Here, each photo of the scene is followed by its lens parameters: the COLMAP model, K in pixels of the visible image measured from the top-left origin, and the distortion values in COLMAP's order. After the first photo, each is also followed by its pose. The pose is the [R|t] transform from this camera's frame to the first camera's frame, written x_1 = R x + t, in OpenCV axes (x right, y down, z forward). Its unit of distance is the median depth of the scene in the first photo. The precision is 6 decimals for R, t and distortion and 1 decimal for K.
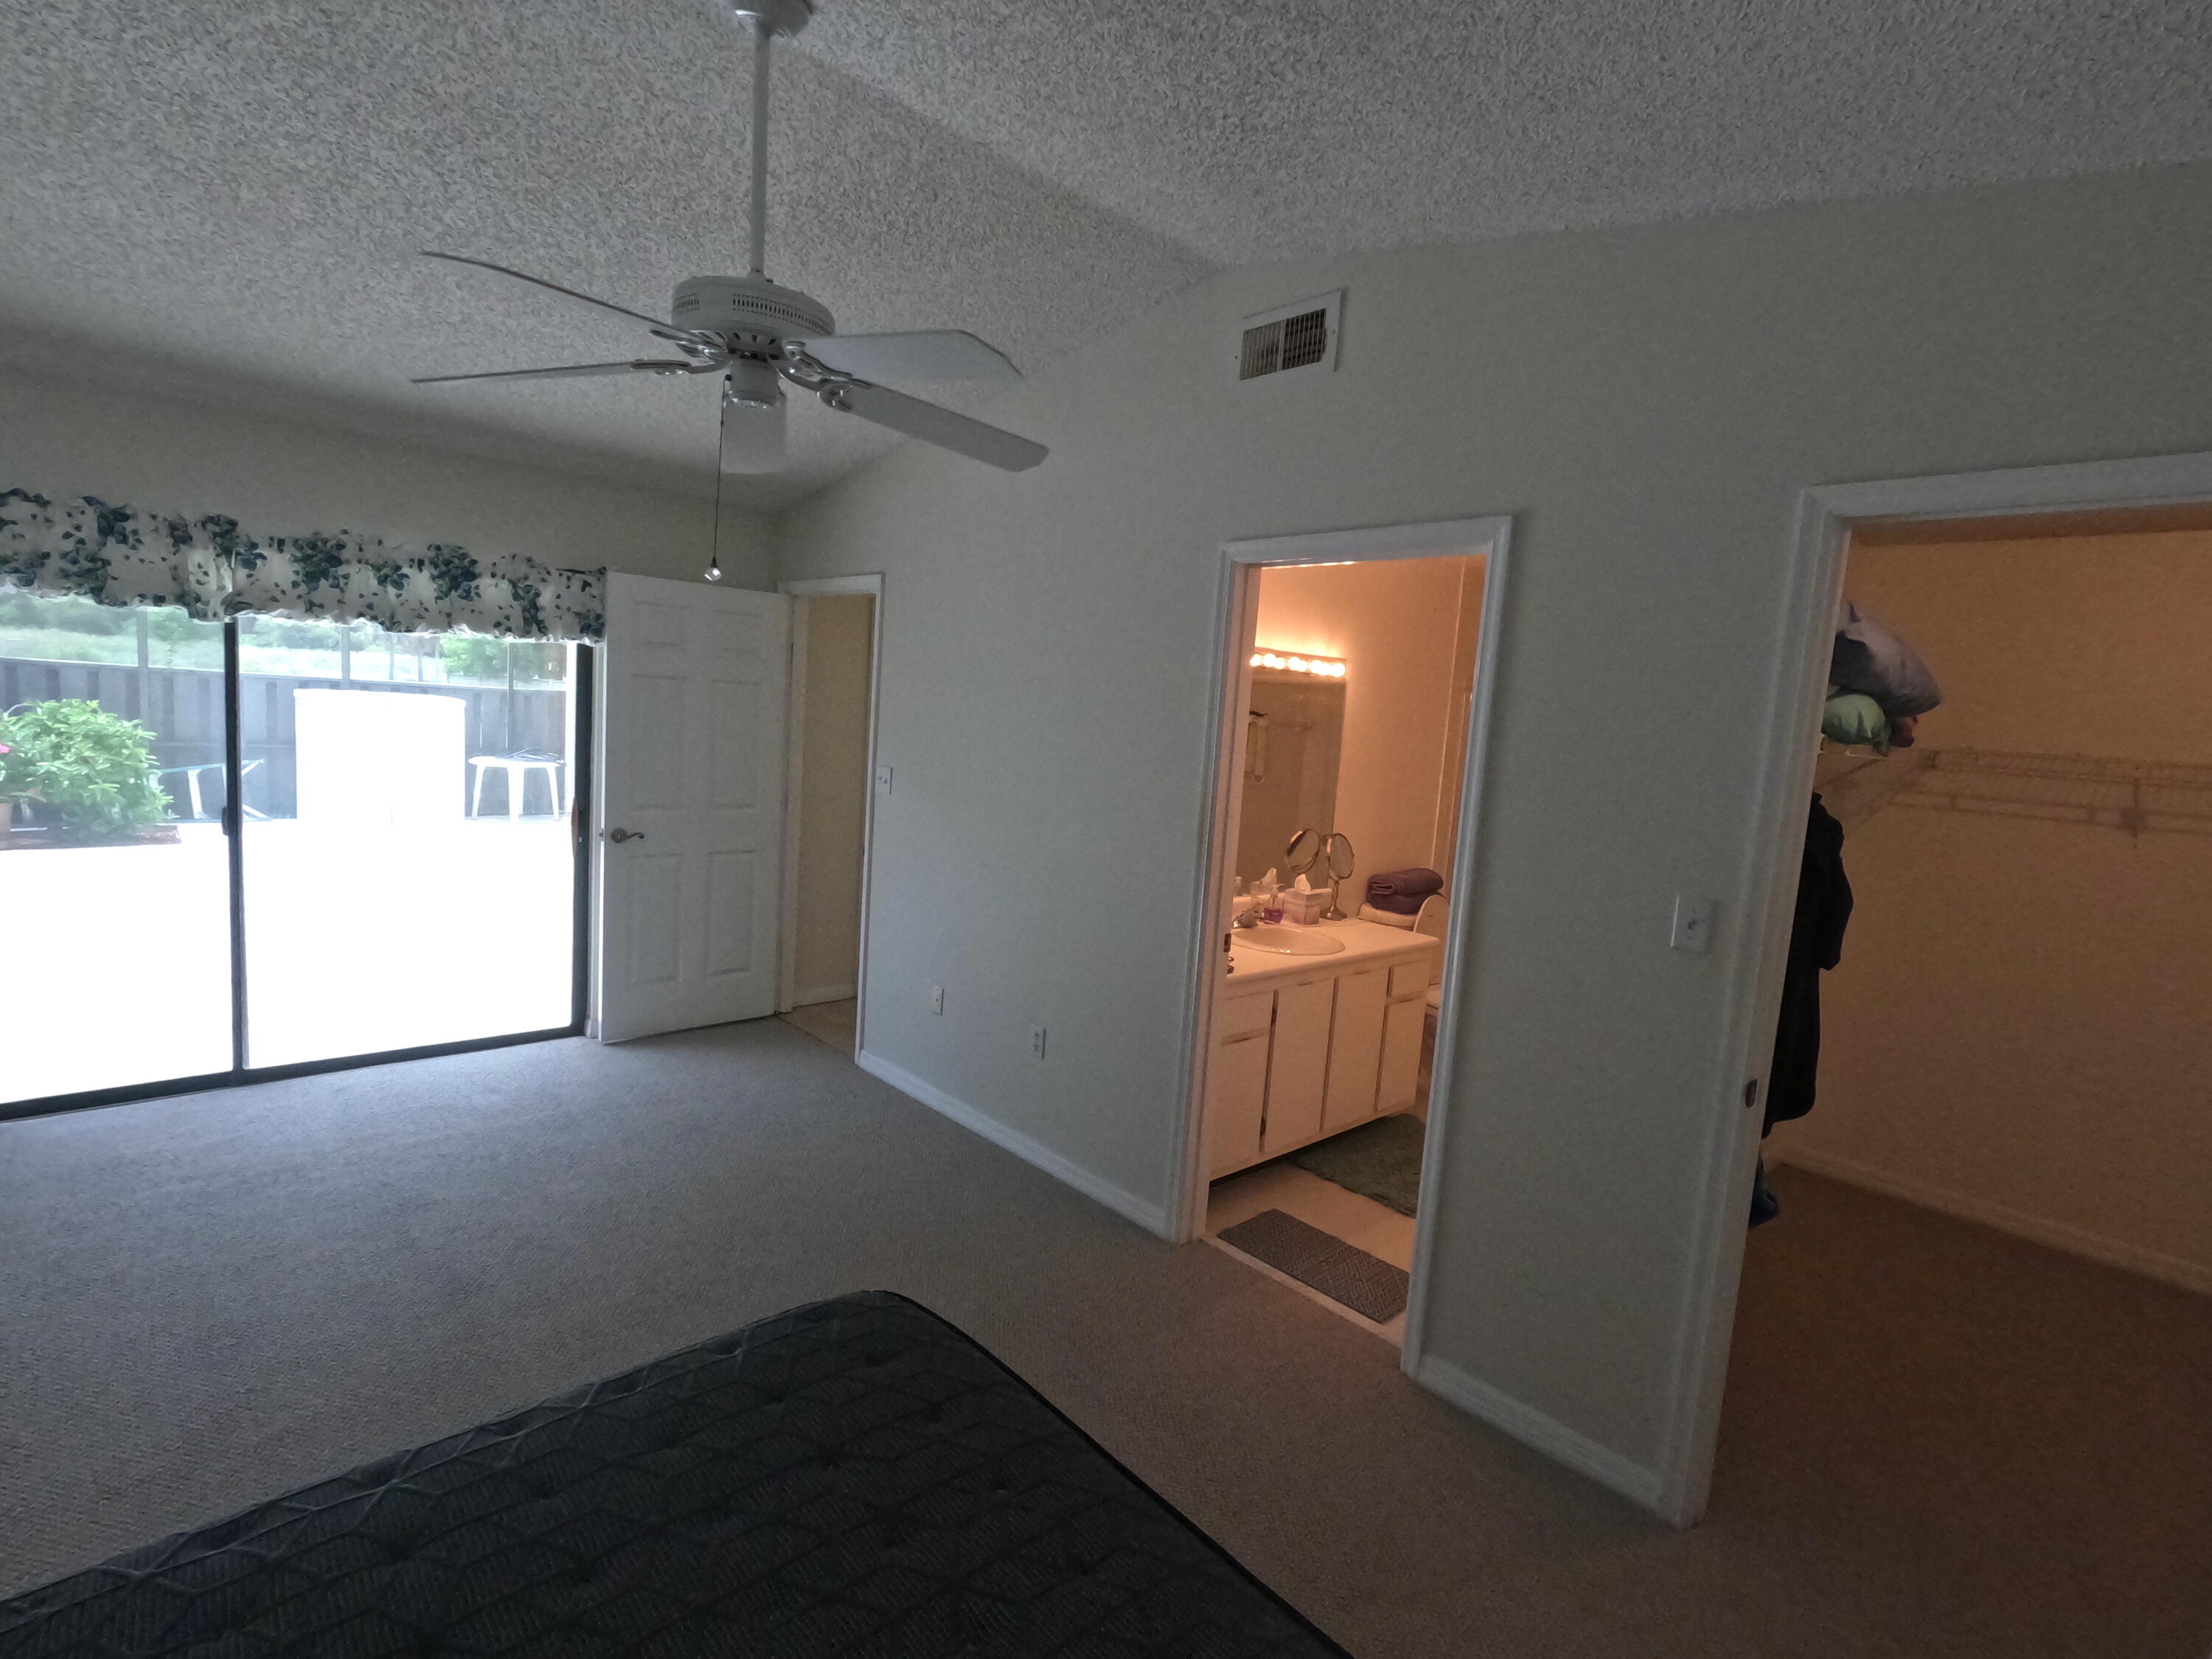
lens RADIAL K [[1055.6, 0, 1106.0], [0, 1055.6, 829.5], [0, 0, 1]] dist [0.000365, -0.000499]
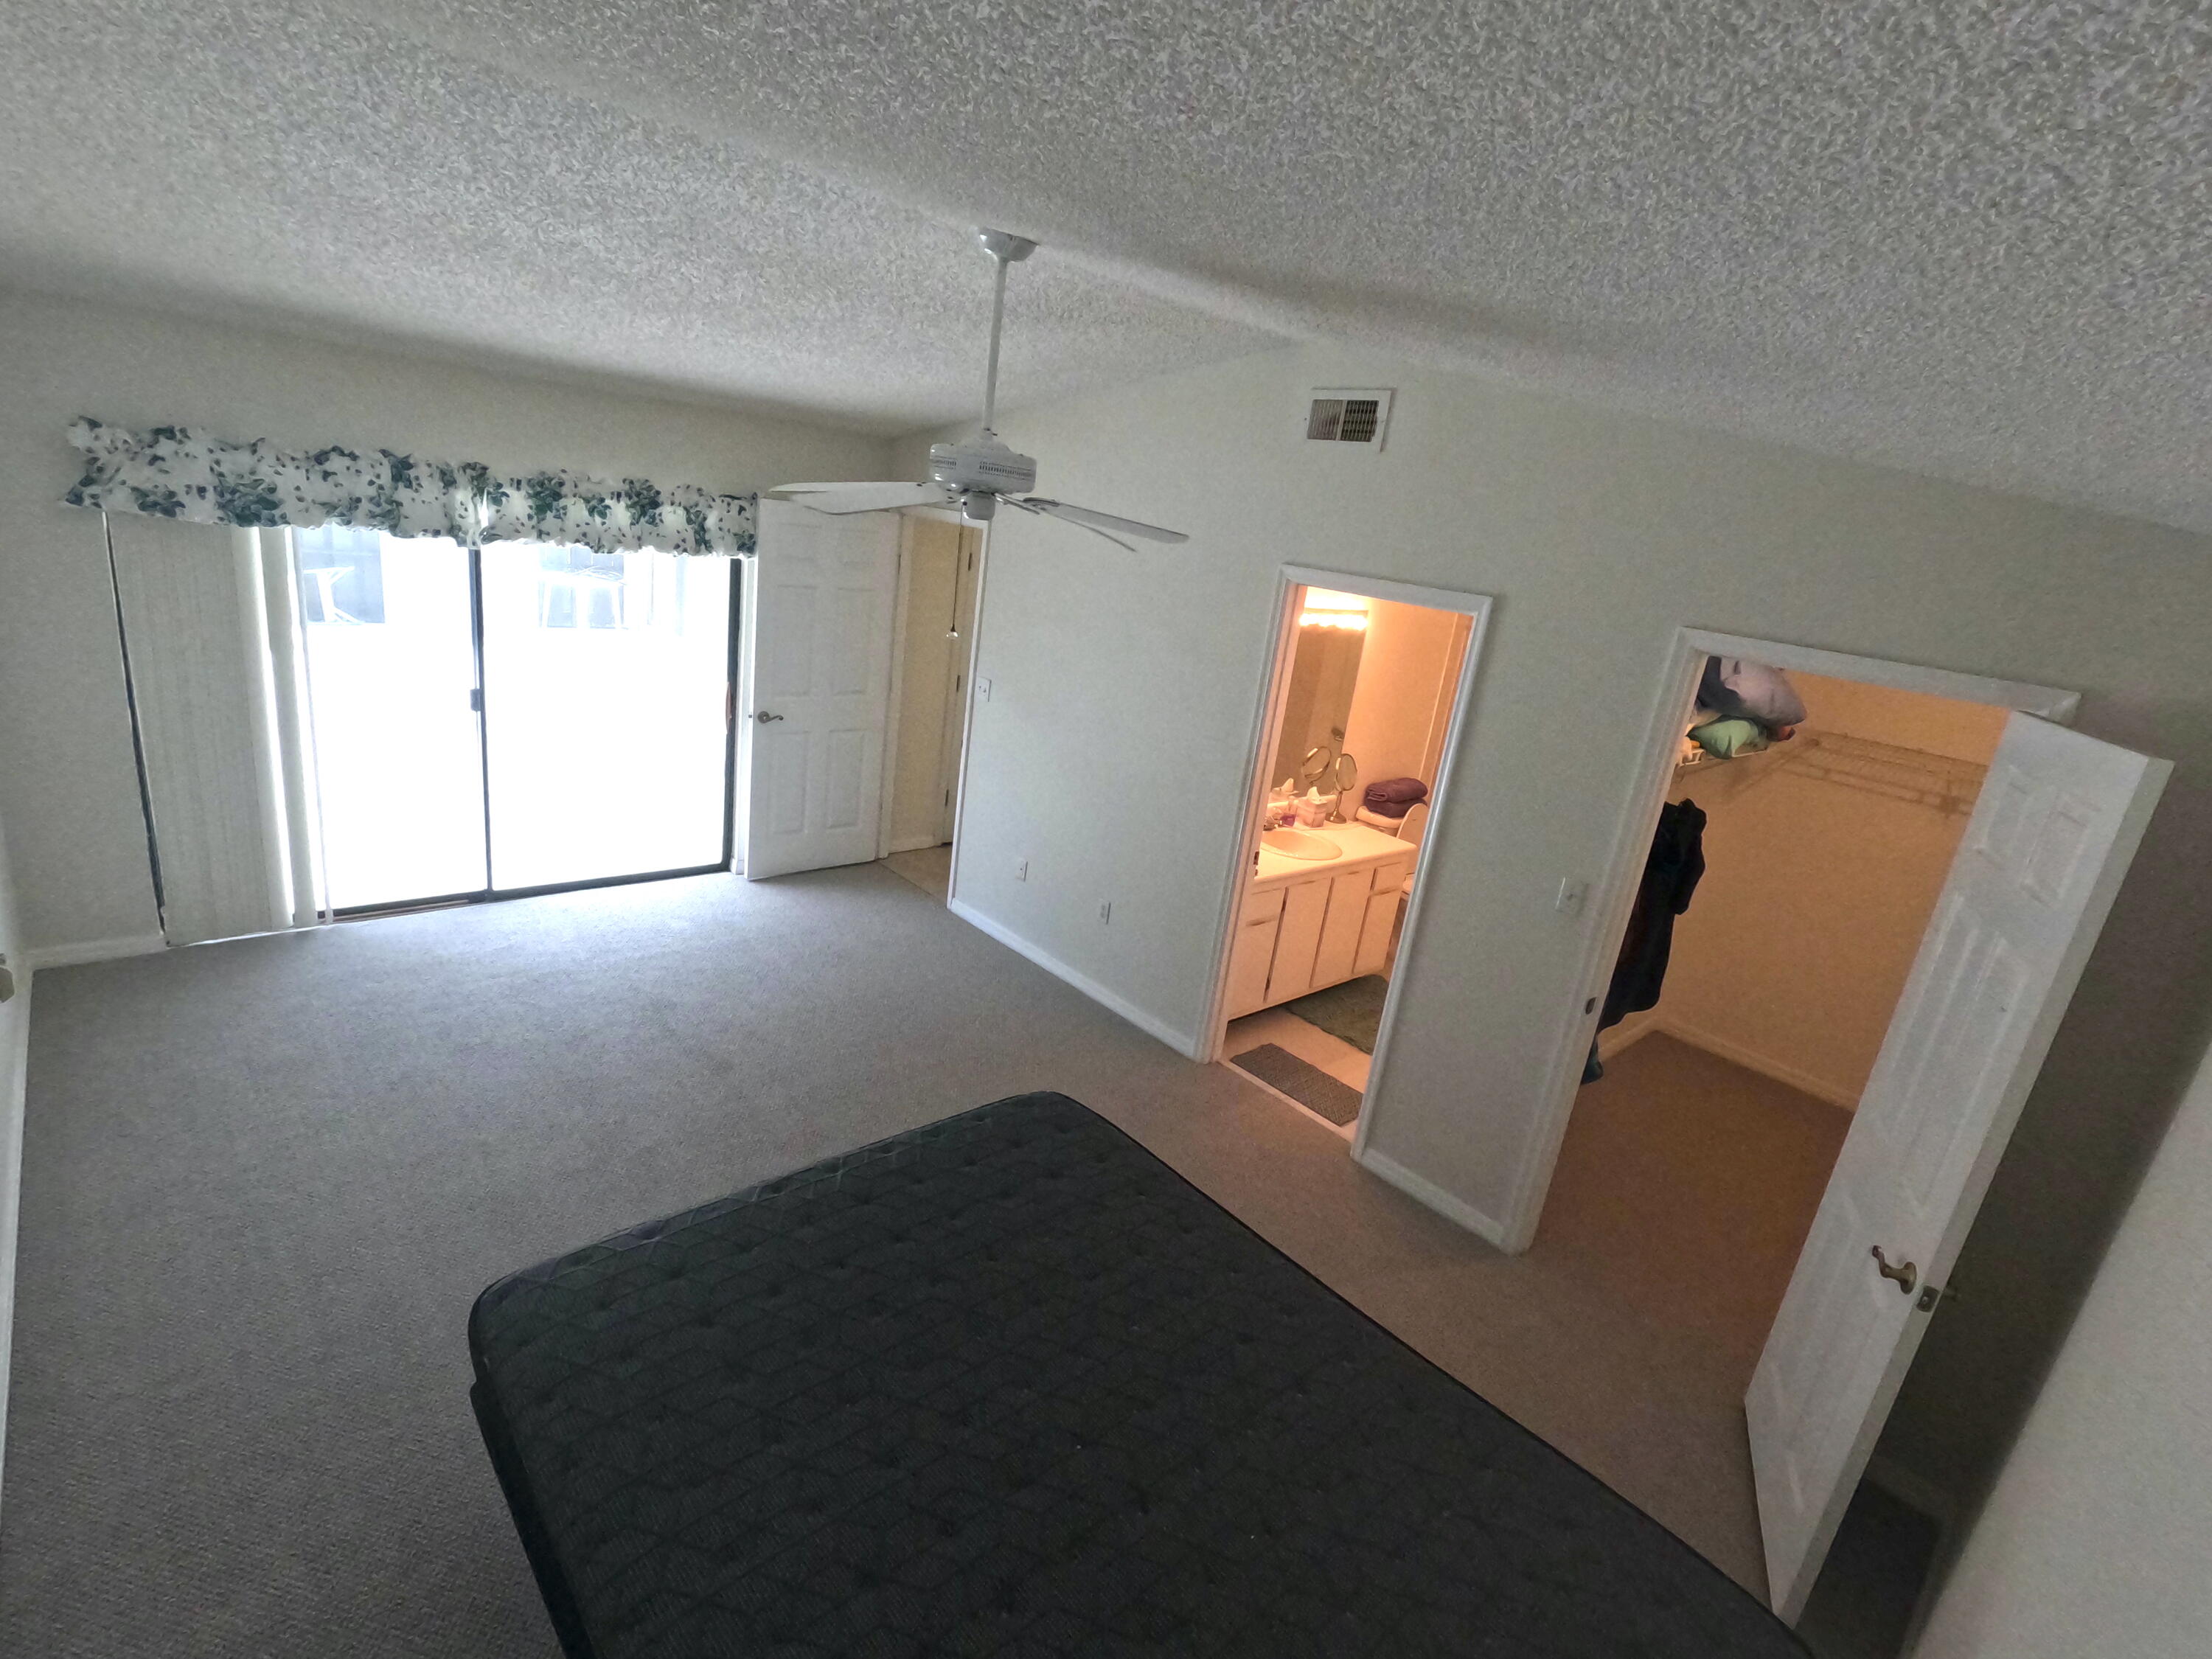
lens RADIAL K [[1060.0, 0, 1106.0], [0, 1060.0, 829.5], [0, 0, 1]] dist [-0.000063, 0.000139]
pose [[0.997958, 0.063498, 0.006947, -0.077193], [-0.063705, 0.981360, 0.181315, -0.140539], [0.004695, -0.181387, 0.983401, -0.288875]]
